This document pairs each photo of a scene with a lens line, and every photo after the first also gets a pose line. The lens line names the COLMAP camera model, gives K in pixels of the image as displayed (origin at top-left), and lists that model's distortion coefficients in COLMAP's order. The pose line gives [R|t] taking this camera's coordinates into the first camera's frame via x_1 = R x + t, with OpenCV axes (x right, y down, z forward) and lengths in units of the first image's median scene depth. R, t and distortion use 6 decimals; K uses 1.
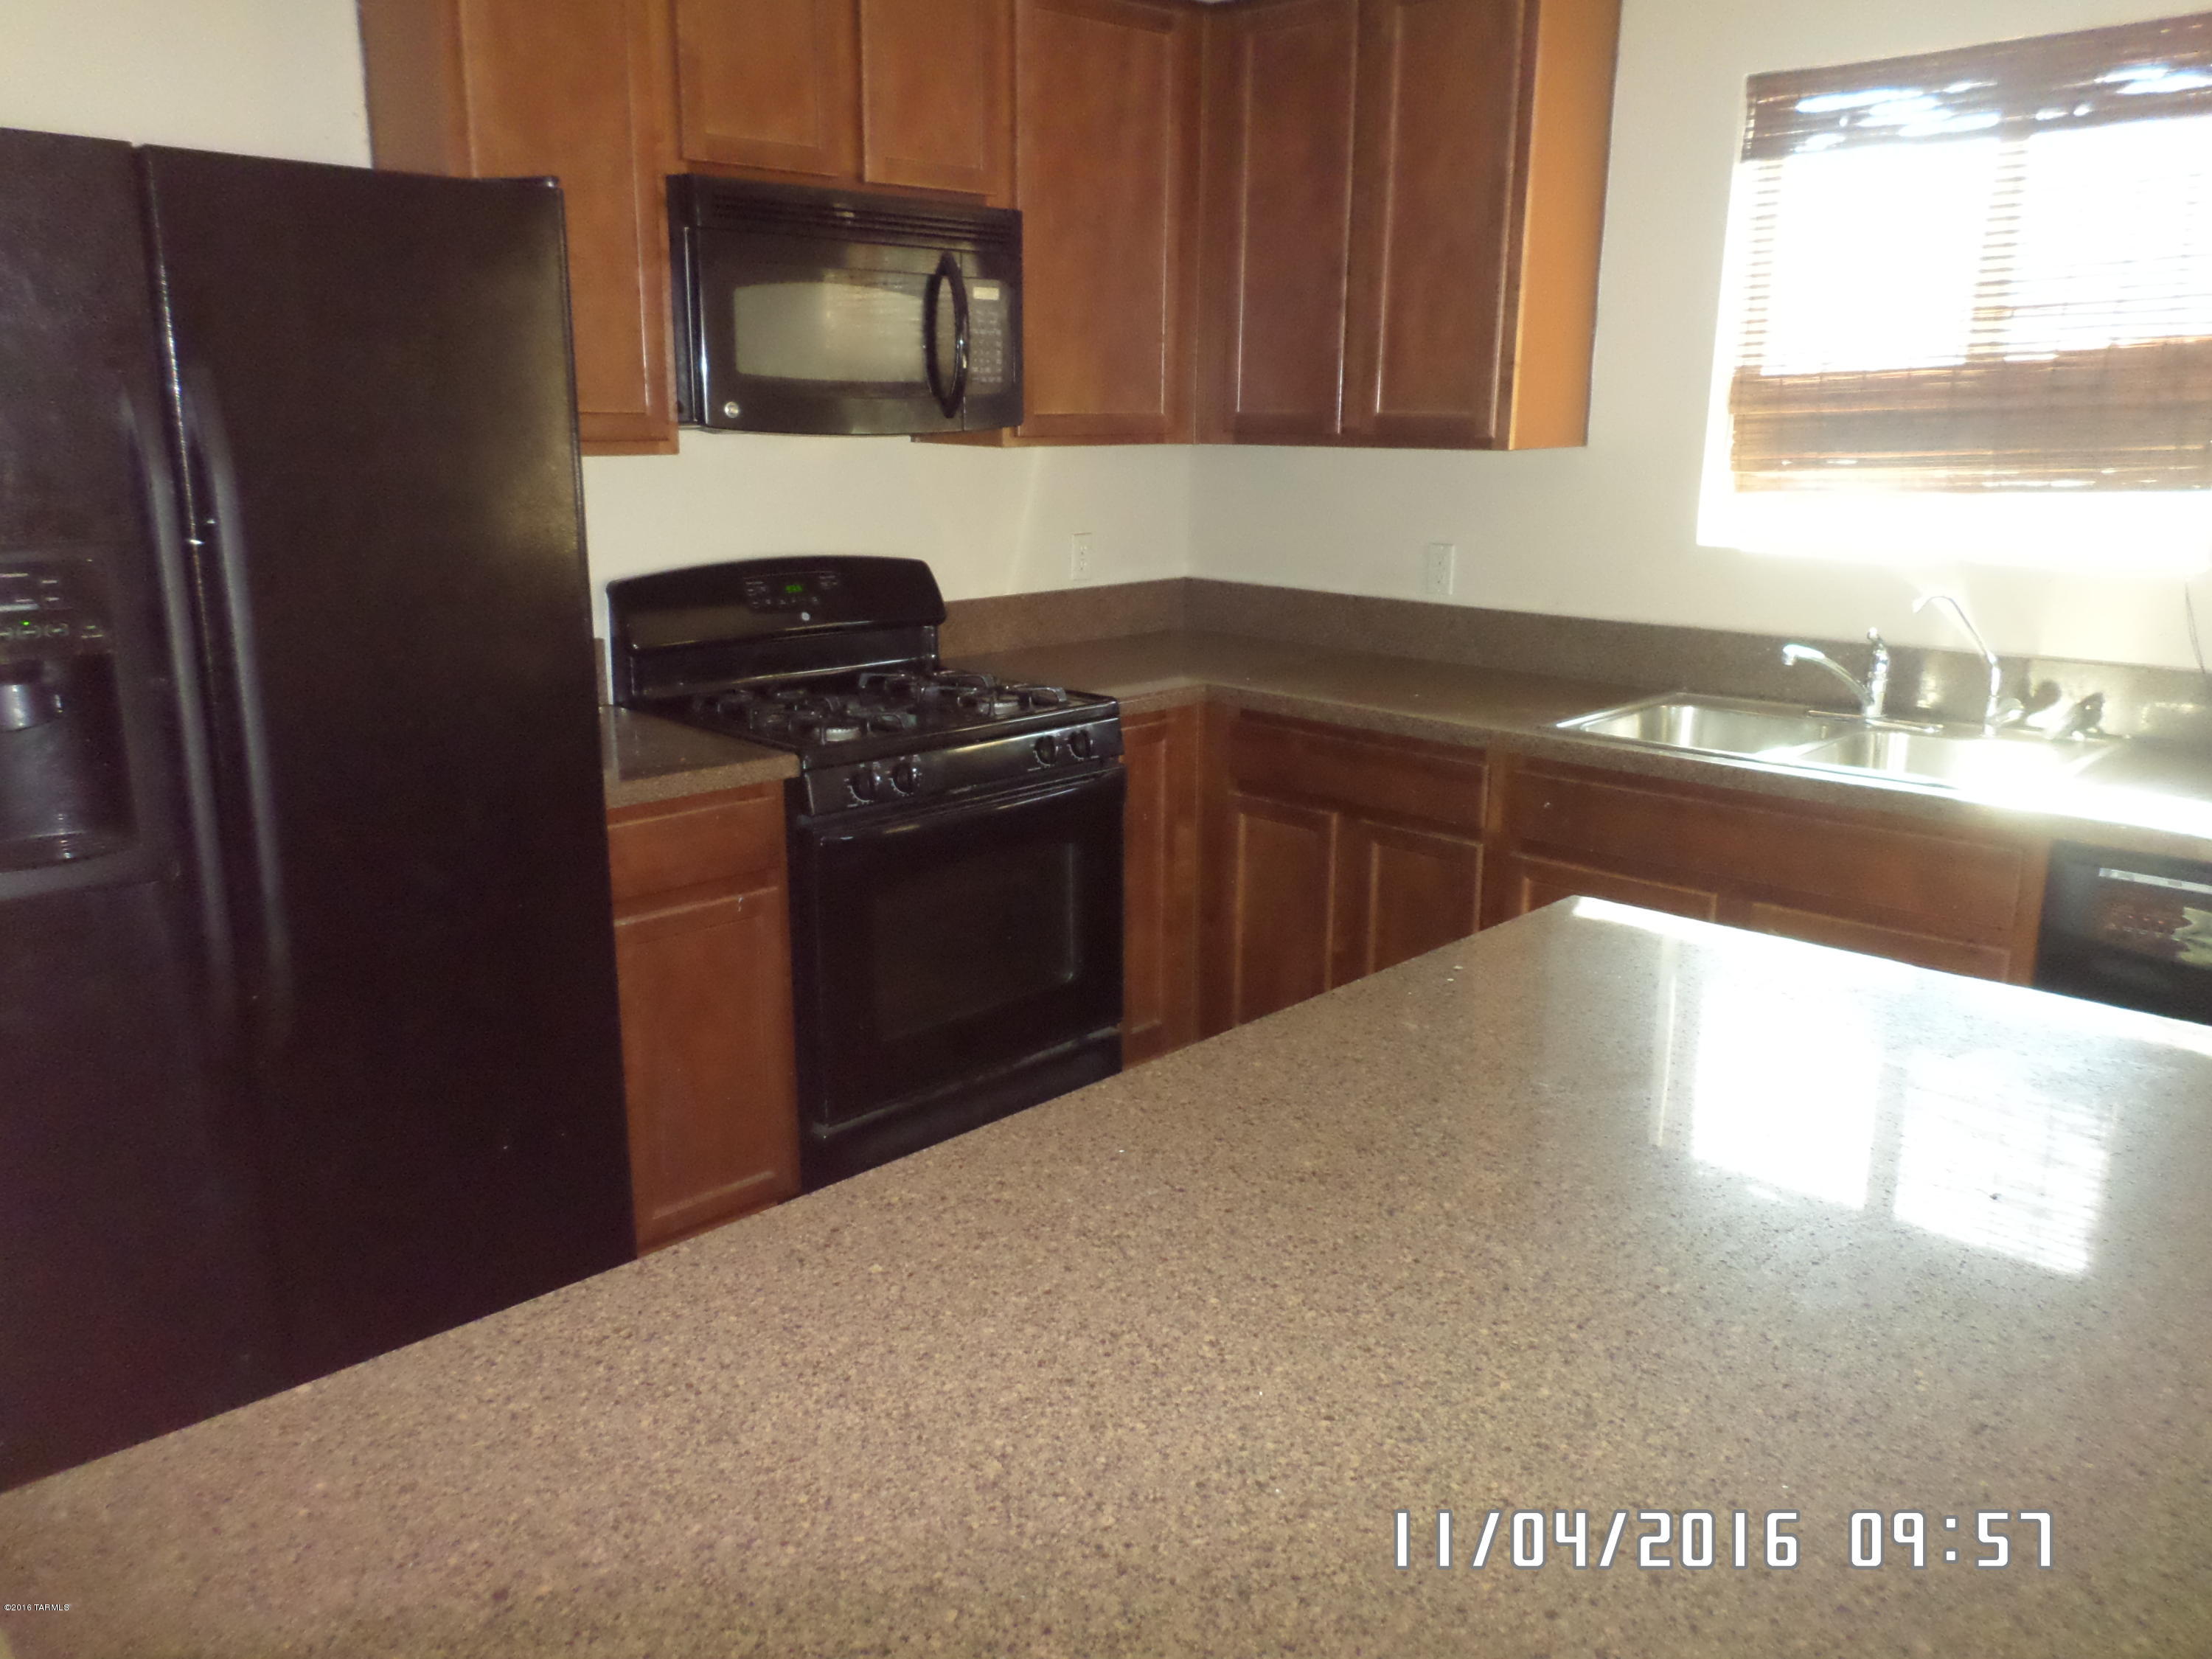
lens RADIAL K [[1679.2, 0, 1106.0], [0, 1679.2, 829.5], [0, 0, 1]] dist [0.010439, 0.011940]
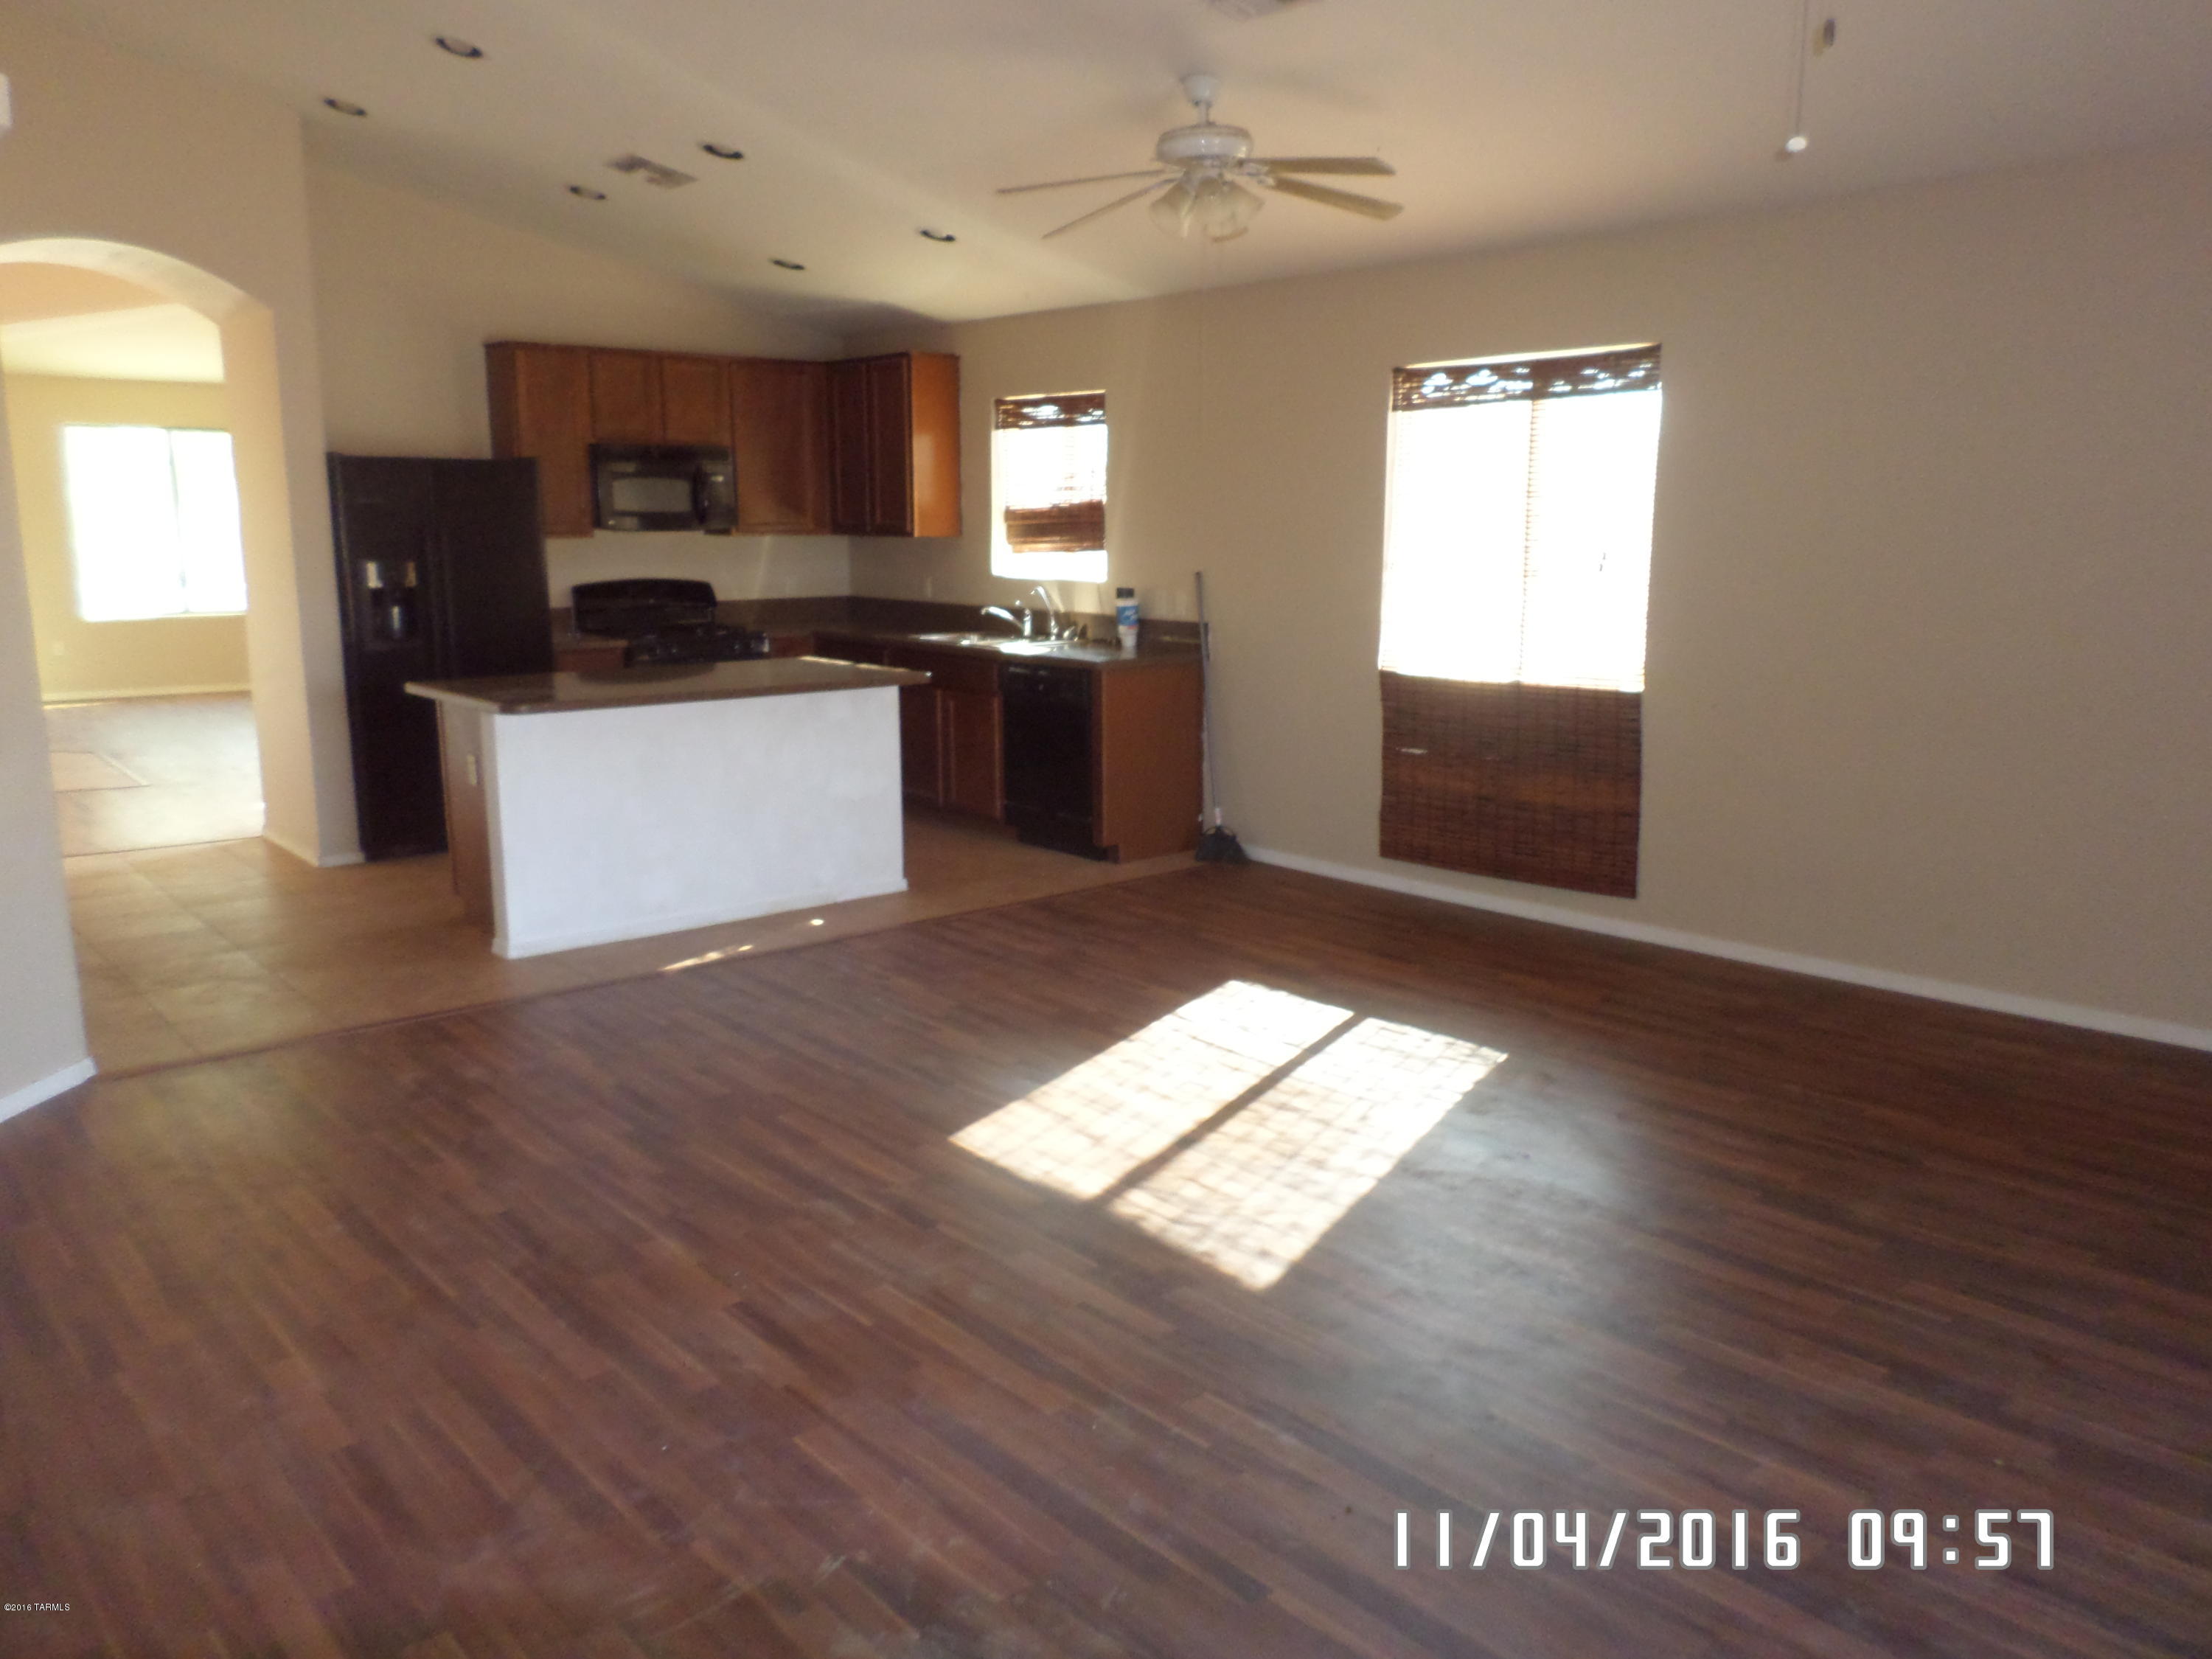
lens RADIAL K [[1679.2, 0, 1106.0], [0, 1679.2, 829.5], [0, 0, 1]] dist [0.010439, 0.011940]
pose [[0.996930, 0.014661, -0.076914, 0.804600], [-0.018949, 0.998289, -0.055312, 0.396094], [0.075972, 0.056600, 0.995502, -1.677919]]
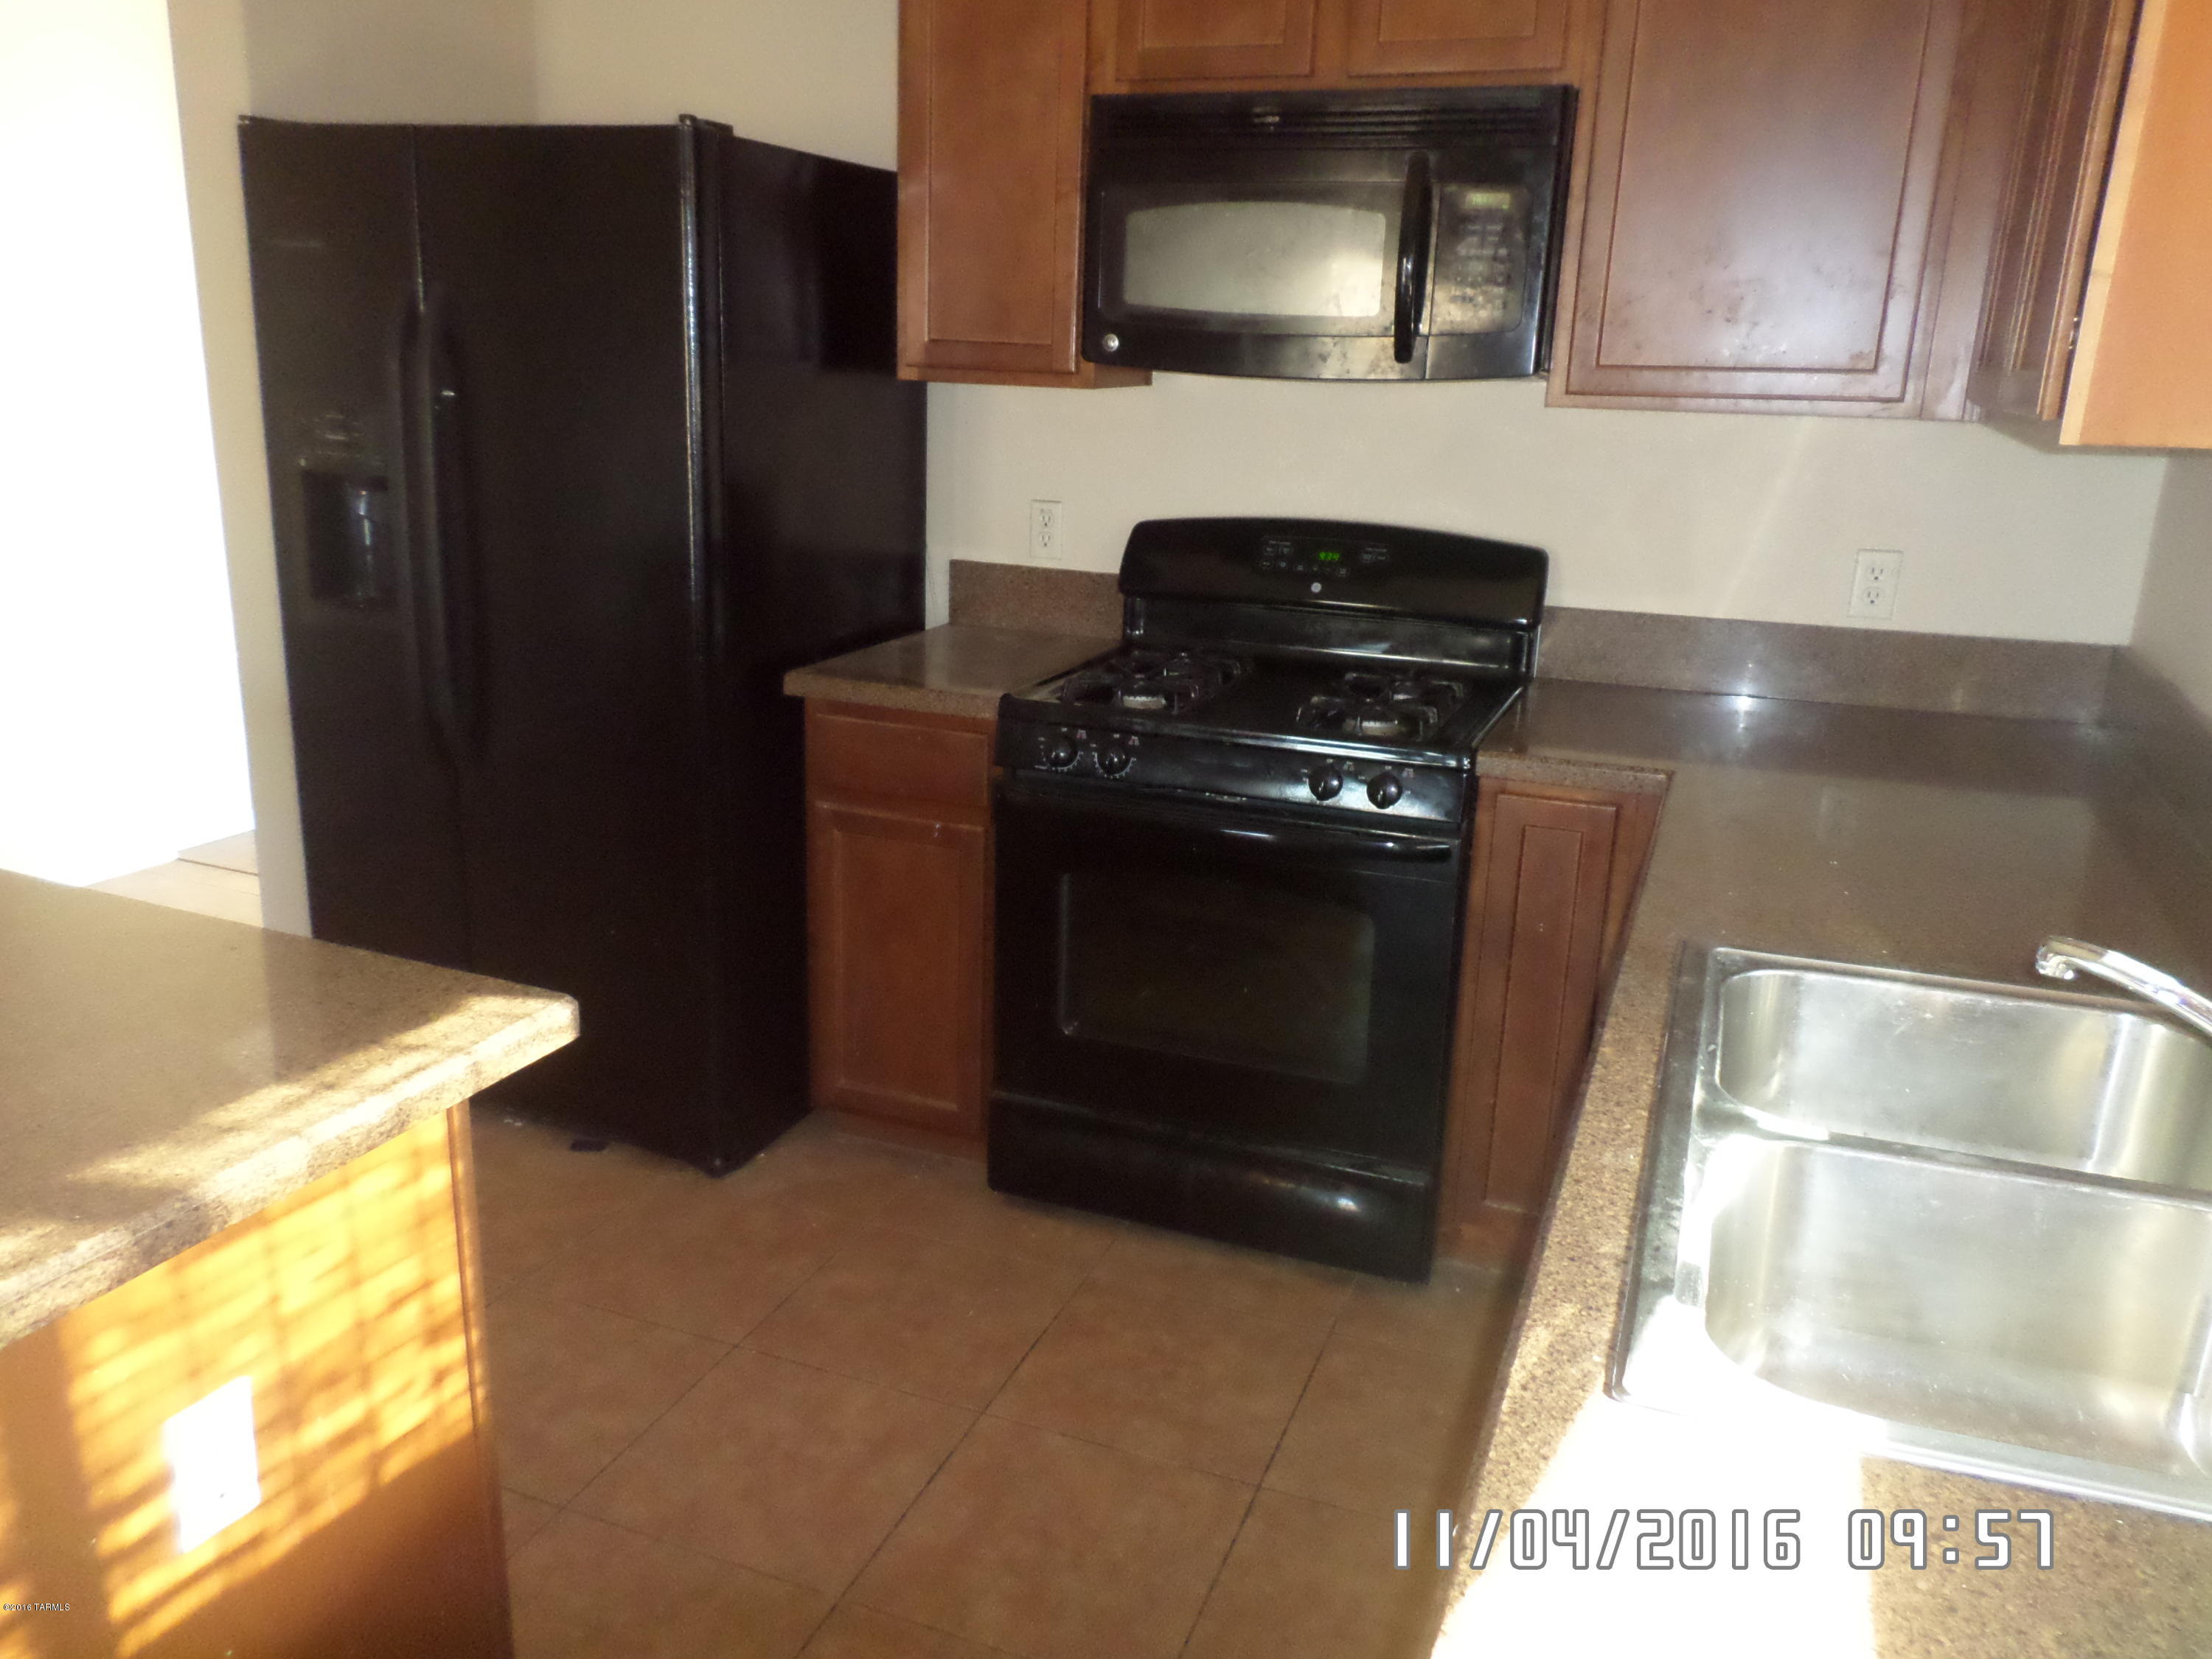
lens RADIAL K [[1679.2, 0, 1106.0], [0, 1679.2, 829.5], [0, 0, 1]] dist [0.010439, 0.011940]
pose [[0.389006, 0.254777, -0.885304, 0.671905], [-0.253995, 0.953411, 0.162771, -0.137179], [0.885528, 0.161544, 0.435595, 0.608148]]
